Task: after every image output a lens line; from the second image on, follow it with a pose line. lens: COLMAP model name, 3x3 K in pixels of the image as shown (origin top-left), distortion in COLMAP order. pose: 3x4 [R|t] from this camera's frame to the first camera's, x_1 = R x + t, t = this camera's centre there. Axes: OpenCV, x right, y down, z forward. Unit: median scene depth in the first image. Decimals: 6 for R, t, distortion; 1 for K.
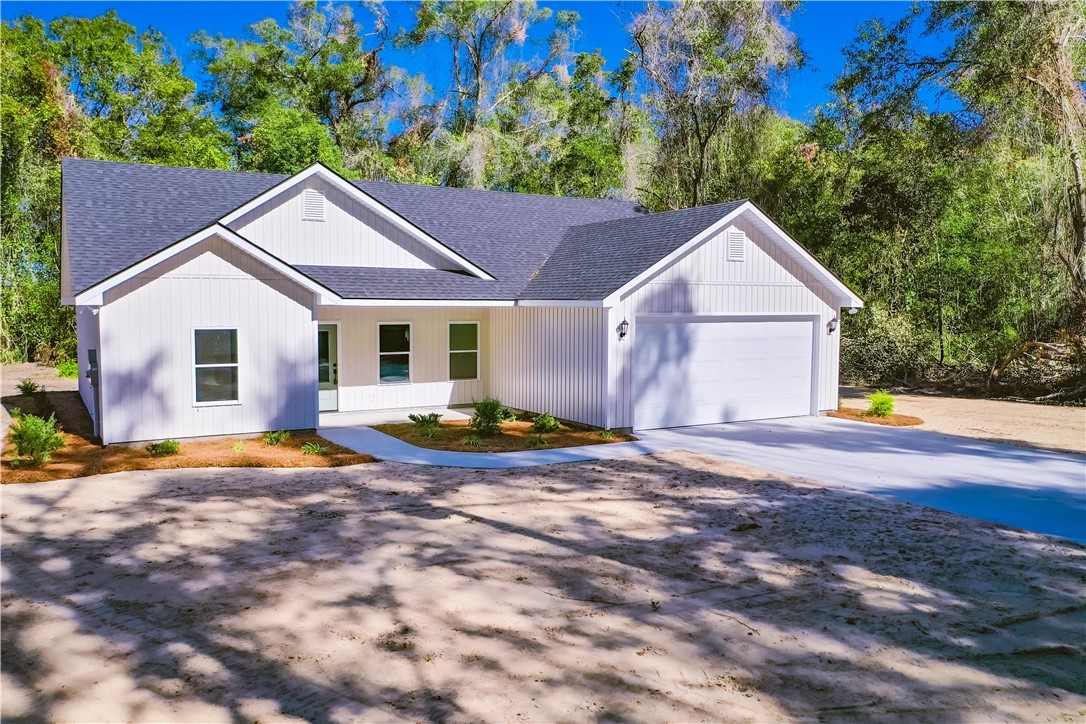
lens RADIAL K [[857.6, 0, 538.0], [0, 857.6, 358.2], [0, 0, 1]] dist [0.003259, 0.005668]
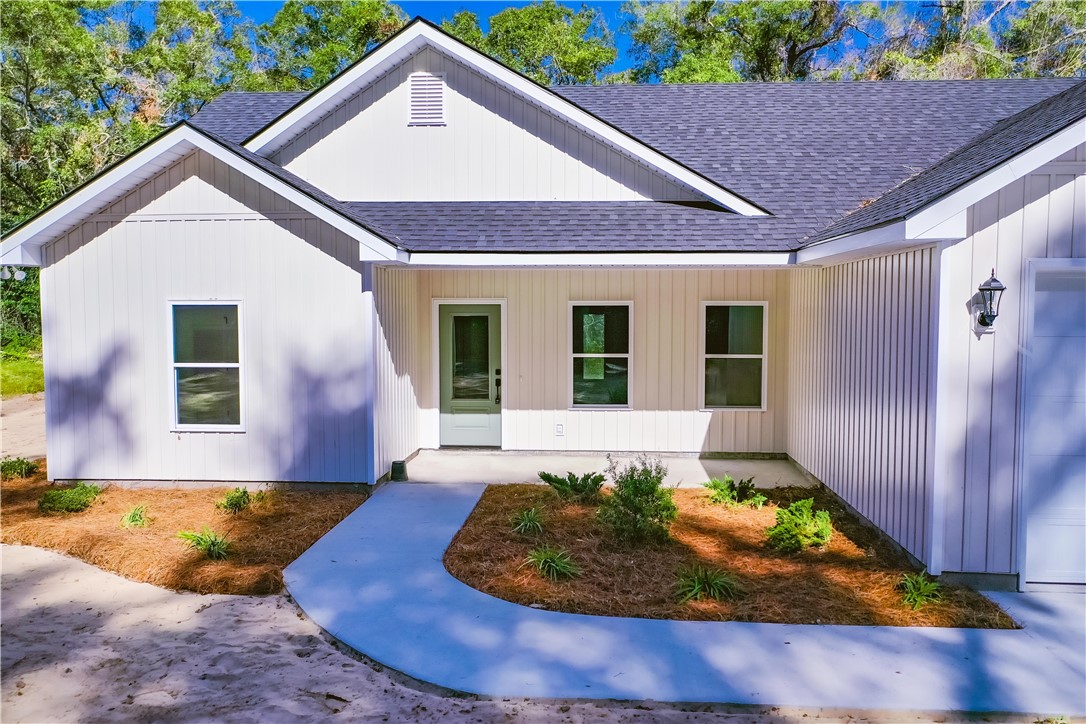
lens RADIAL K [[857.6, 0, 538.0], [0, 857.6, 358.2], [0, 0, 1]] dist [0.003259, 0.005668]
pose [[0.824359, 0.029848, -0.565280, 0.158052], [-0.032905, 0.999447, 0.004787, -0.007026], [0.565110, 0.014654, 0.824885, 0.639566]]
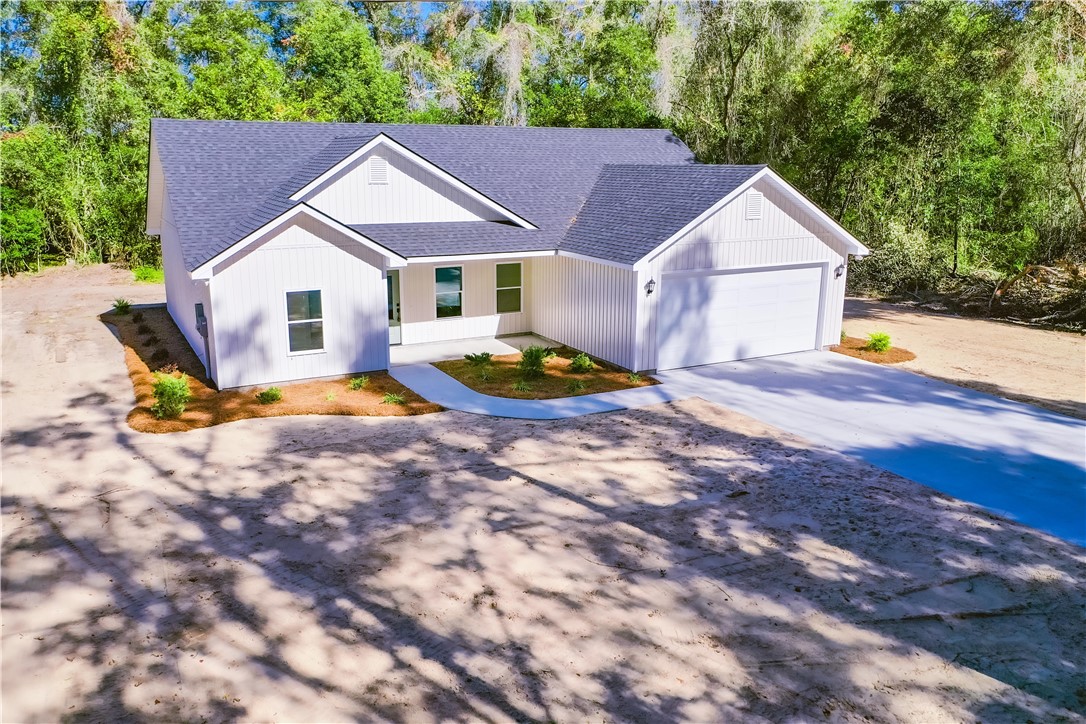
lens RADIAL K [[857.6, 0, 538.0], [0, 857.6, 358.2], [0, 0, 1]] dist [0.003259, 0.005668]
pose [[0.999366, 0.008121, -0.034659, -0.011565], [-0.002177, 0.985752, 0.168190, -0.142093], [0.035531, -0.168008, 0.985145, -0.166756]]
